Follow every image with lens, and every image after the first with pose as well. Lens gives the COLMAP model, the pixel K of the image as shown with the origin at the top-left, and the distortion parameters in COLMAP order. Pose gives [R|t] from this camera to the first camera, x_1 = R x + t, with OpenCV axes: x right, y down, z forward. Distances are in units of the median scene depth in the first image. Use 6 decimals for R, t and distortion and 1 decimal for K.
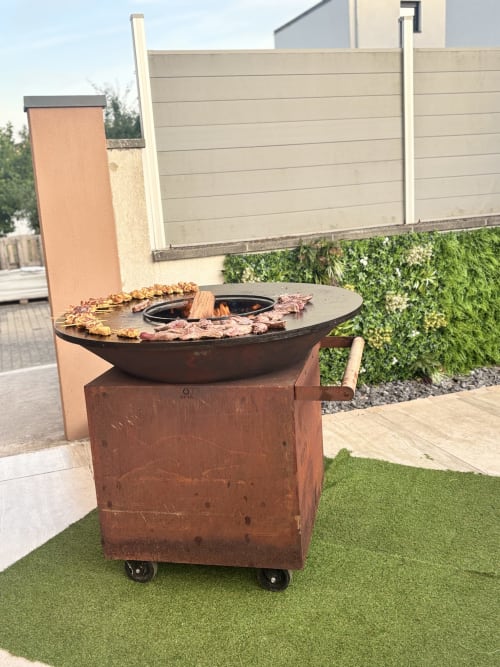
lens RADIAL K [[655.5, 0, 250.0], [0, 655.5, 333.5], [0, 0, 1]] dist [0.108082, -0.177112]
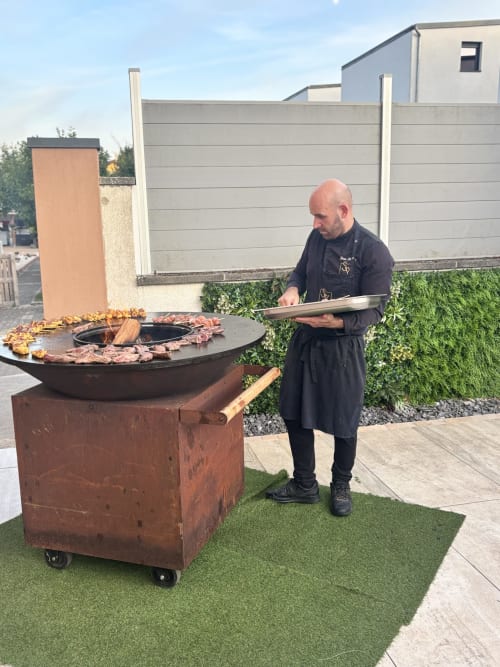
lens RADIAL K [[619.3, 0, 261.3], [0, 619.3, 336.7], [0, 0, 1]] dist [0.092795, -0.129392]
pose [[0.993763, 0.063085, -0.091949, 0.157046], [-0.064337, 0.997871, -0.010712, -0.022643], [0.091077, 0.016561, 0.995706, -0.034971]]
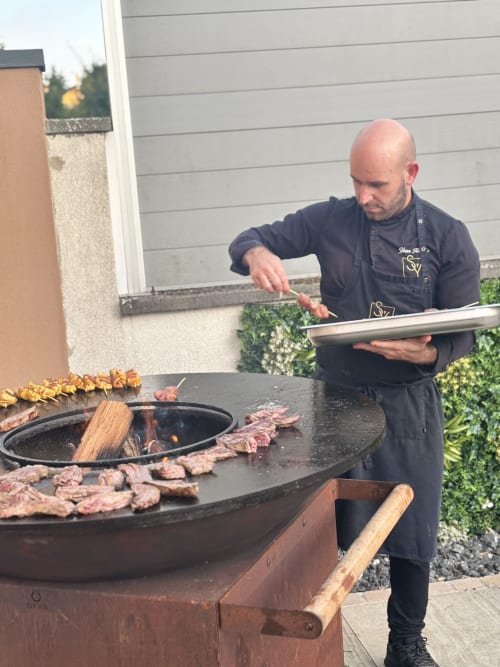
lens RADIAL K [[1016.8, 0, 262.9], [0, 1016.8, 335.8], [0, 0, 1]] dist [0.198561, -0.778269]
pose [[0.988206, 0.023767, -0.151275, 0.117941], [-0.029380, 0.998956, -0.034978, -0.057831], [0.150285, 0.039010, 0.987873, 0.084571]]
